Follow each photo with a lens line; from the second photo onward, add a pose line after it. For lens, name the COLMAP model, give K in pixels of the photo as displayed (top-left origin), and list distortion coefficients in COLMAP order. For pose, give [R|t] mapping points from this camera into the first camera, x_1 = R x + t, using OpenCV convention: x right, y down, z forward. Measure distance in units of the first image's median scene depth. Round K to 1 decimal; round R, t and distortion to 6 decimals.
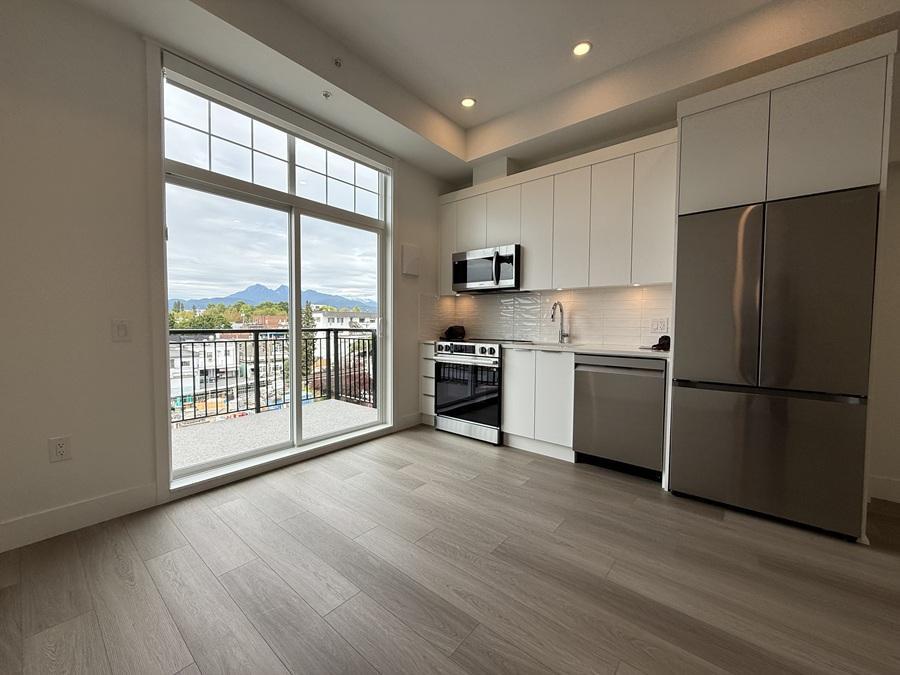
lens RADIAL K [[357.0, 0, 450.0], [0, 357.0, 337.1], [0, 0, 1]] dist [0.001400, -0.000187]
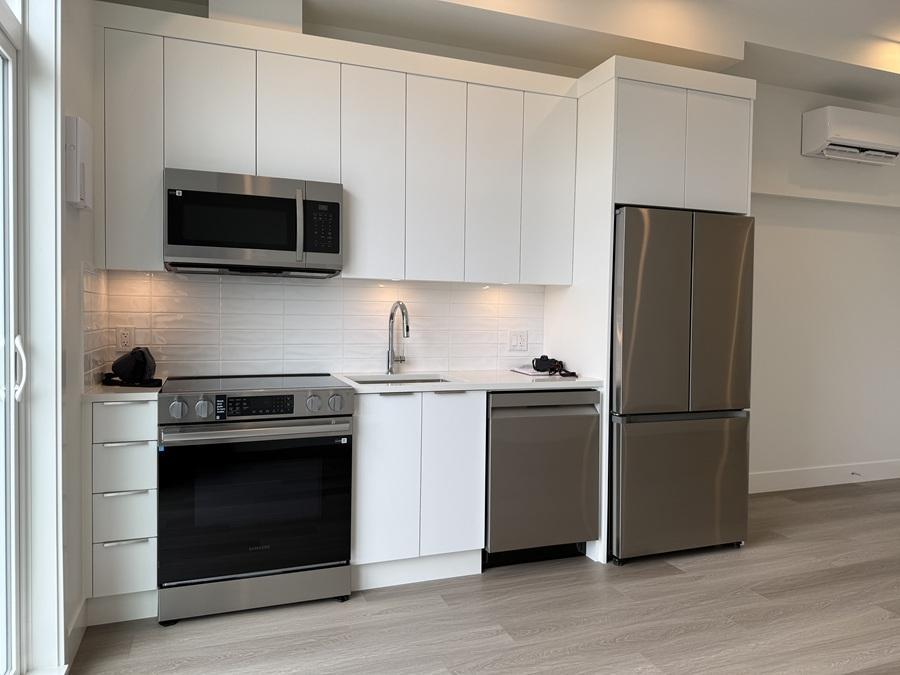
lens RADIAL K [[626.0, 0, 443.6], [0, 626.0, 338.7], [0, 0, 1]] dist [0.062851, -0.069885]
pose [[0.504729, -0.023046, 0.862970, -0.543991], [0.027213, 0.999572, 0.010778, -0.052553], [-0.862849, 0.018044, 0.505140, 0.468142]]
